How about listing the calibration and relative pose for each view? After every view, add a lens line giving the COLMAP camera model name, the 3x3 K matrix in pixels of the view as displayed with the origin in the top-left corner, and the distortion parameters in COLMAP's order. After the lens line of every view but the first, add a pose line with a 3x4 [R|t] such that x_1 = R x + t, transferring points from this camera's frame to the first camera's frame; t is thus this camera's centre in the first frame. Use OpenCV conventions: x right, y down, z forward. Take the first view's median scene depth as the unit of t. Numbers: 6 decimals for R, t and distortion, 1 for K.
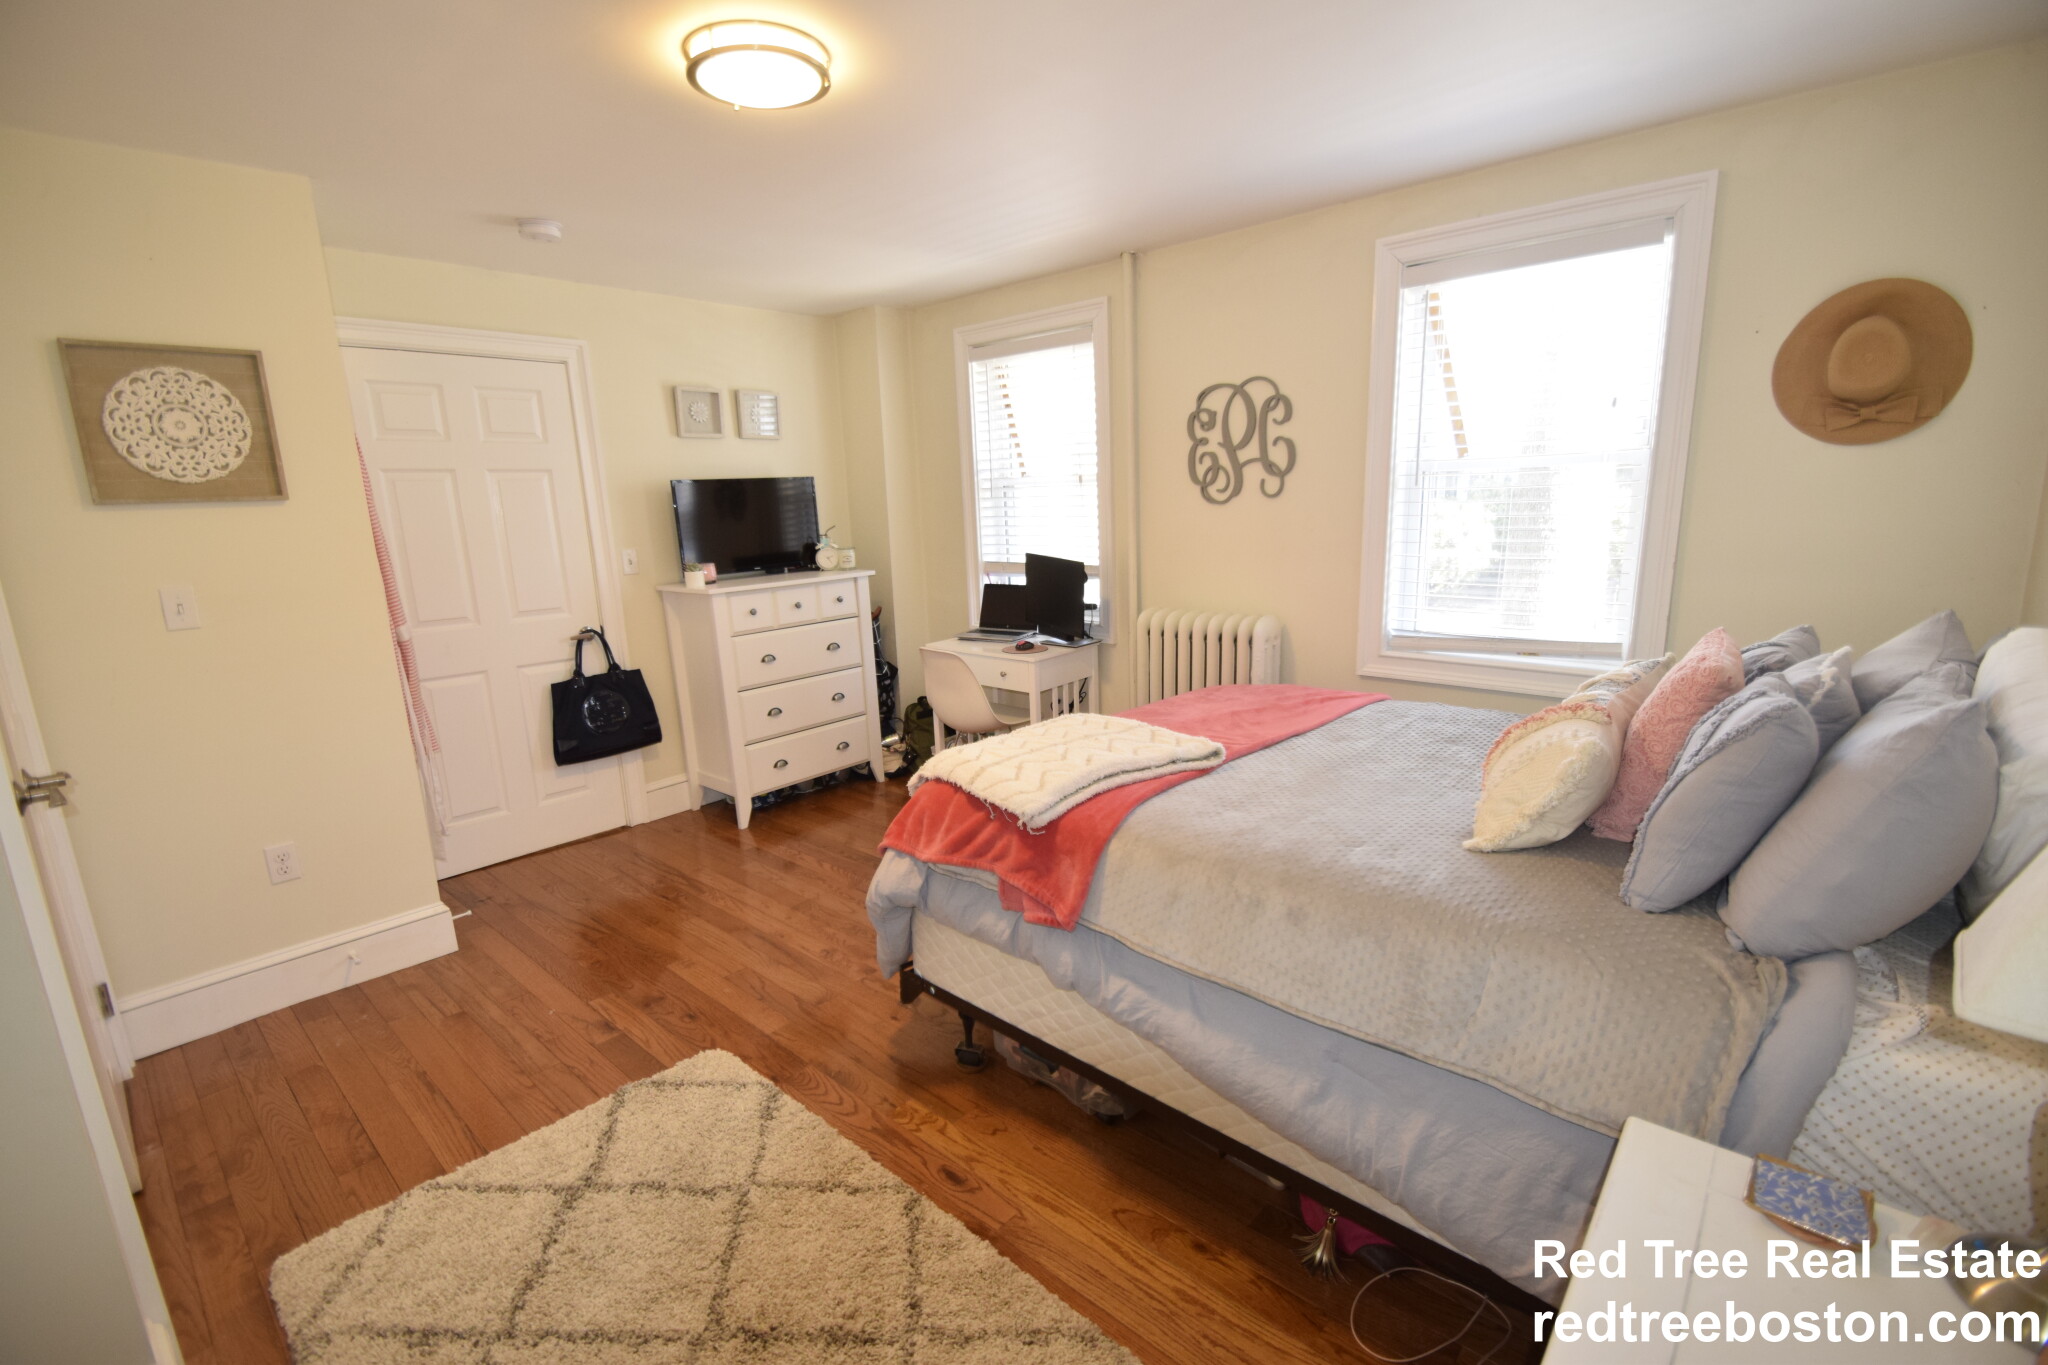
lens RADIAL K [[891.2, 0, 1023.8], [0, 891.2, 685.9], [0, 0, 1]] dist [0.011757, -0.013409]
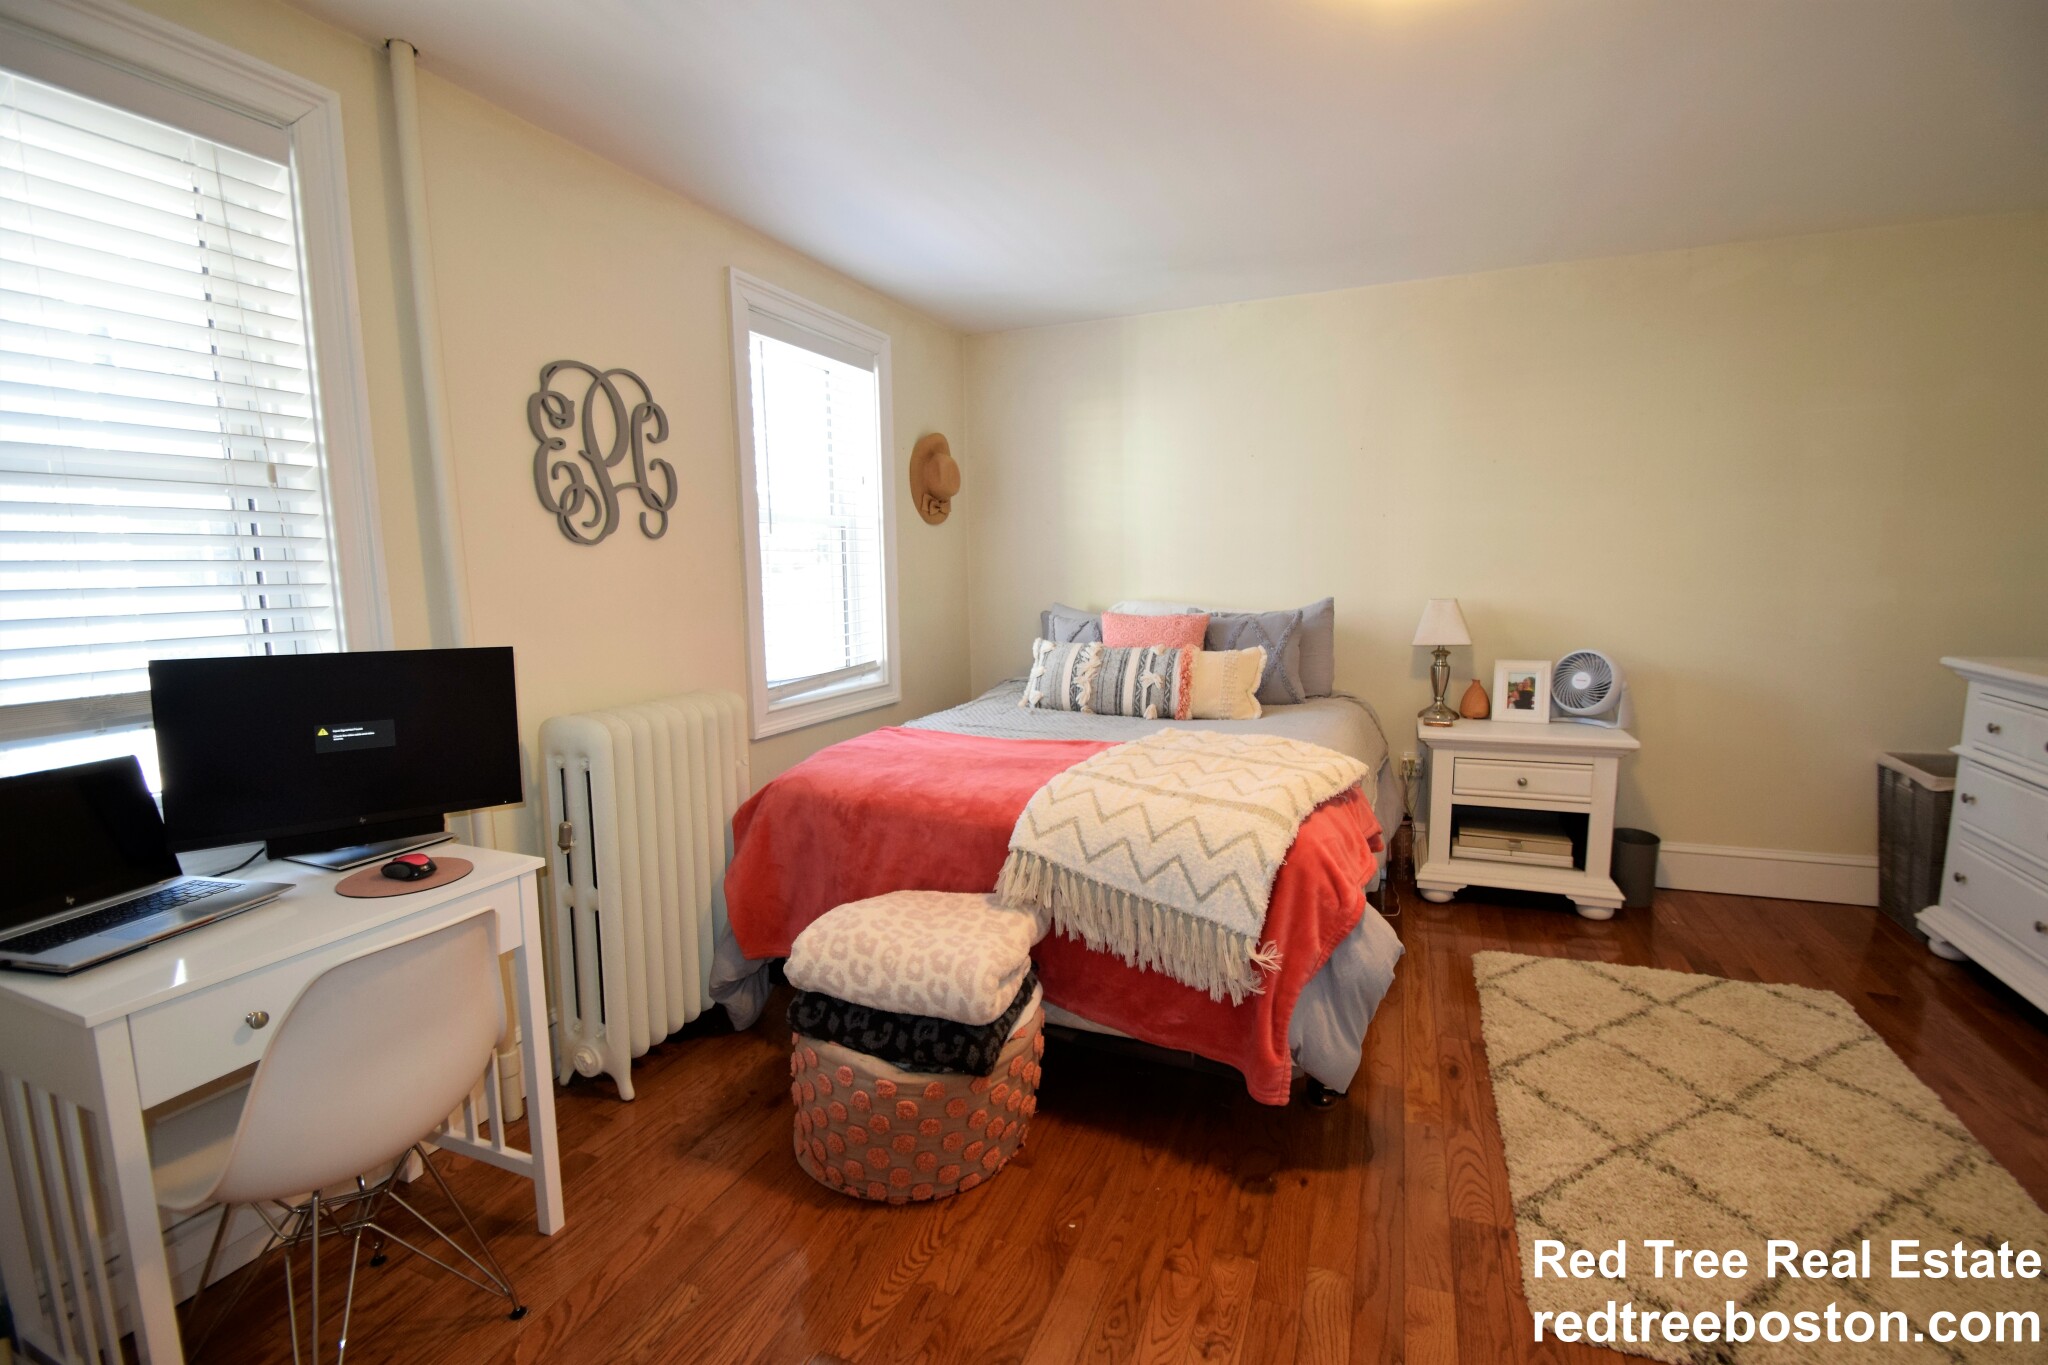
lens RADIAL K [[891.2, 0, 1018.1], [0, 891.2, 686.7], [0, 0, 1]] dist [0.011757, -0.013409]
pose [[-0.323651, -0.095304, 0.941365, -0.521520], [0.218676, 0.960444, 0.172419, -0.149933], [-0.920560, 0.261657, -0.290008, 0.943711]]
